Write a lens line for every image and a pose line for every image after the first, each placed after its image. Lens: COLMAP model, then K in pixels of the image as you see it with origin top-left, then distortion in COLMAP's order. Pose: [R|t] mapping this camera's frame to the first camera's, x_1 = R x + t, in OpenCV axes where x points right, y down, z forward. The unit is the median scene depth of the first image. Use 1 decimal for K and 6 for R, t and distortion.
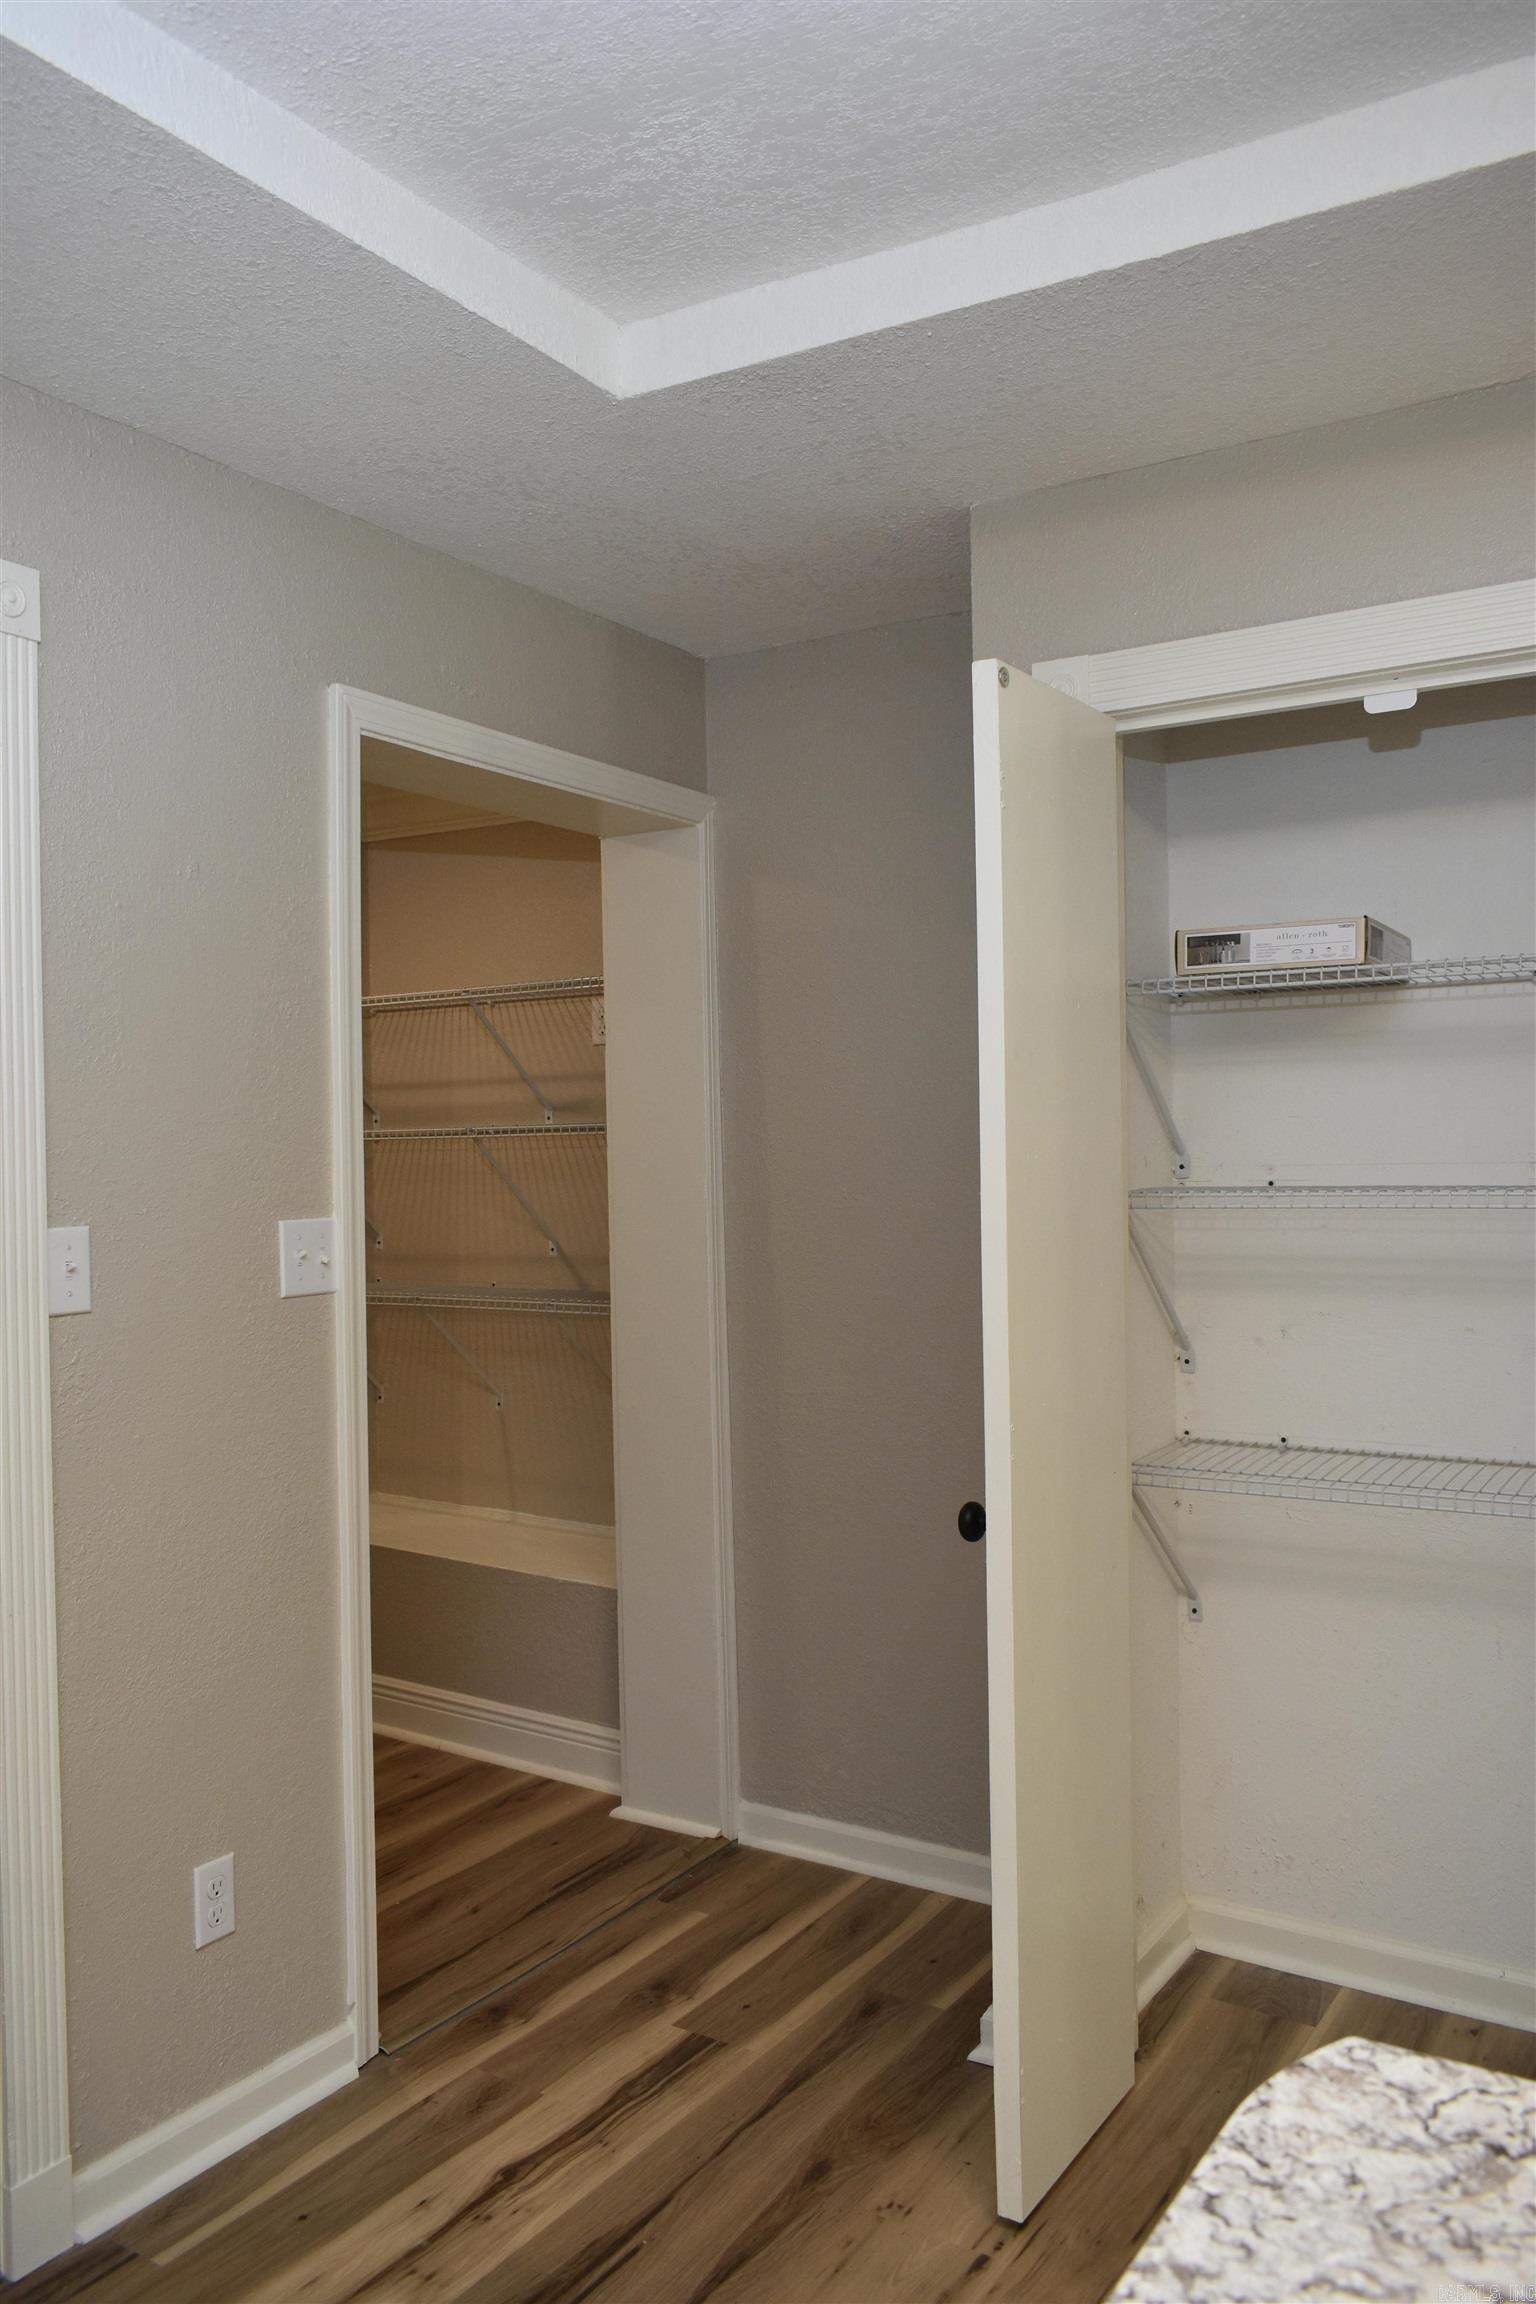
lens RADIAL K [[1793.2, 0, 775.7], [0, 1793.2, 1151.6], [0, 0, 1]] dist [-0.023295, 0.010958]
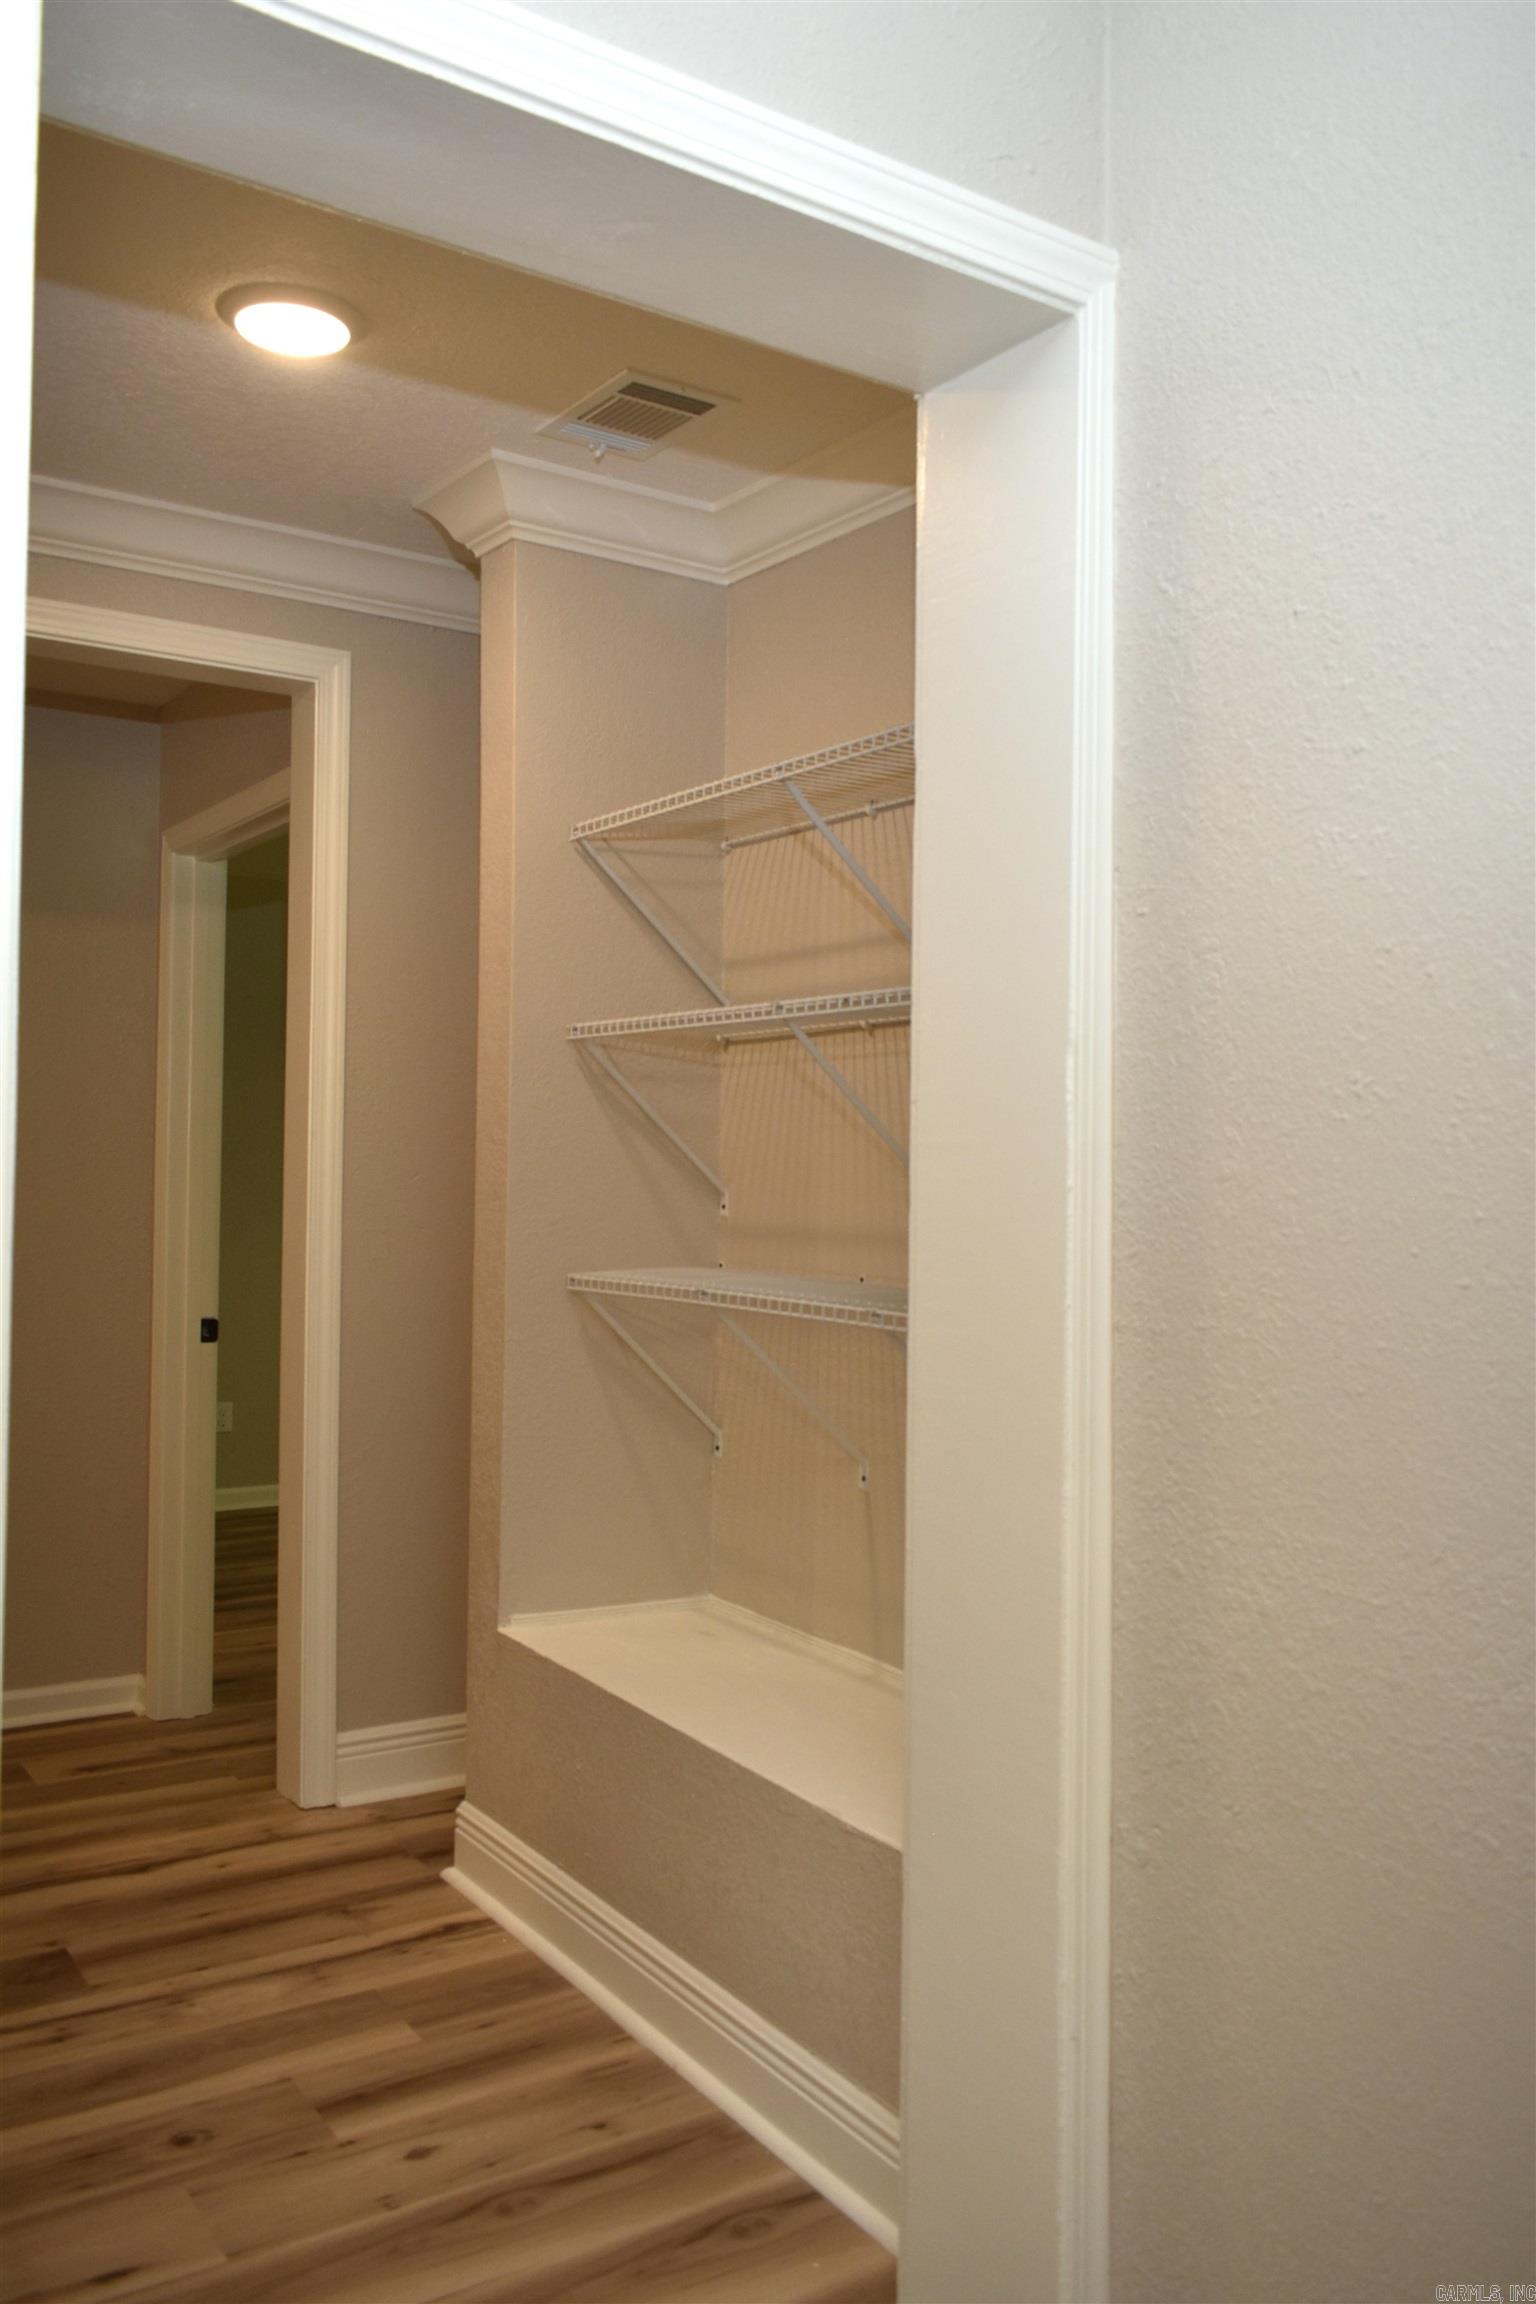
lens RADIAL K [[1793.2, 0, 786.9], [0, 1793.2, 1153.7], [0, 0, 1]] dist [-0.023295, 0.010958]
pose [[0.903251, 0.019197, -0.428683, 0.085230], [-0.027093, 0.999557, -0.012326, 0.044699], [0.428257, 0.022748, 0.903371, 0.488245]]
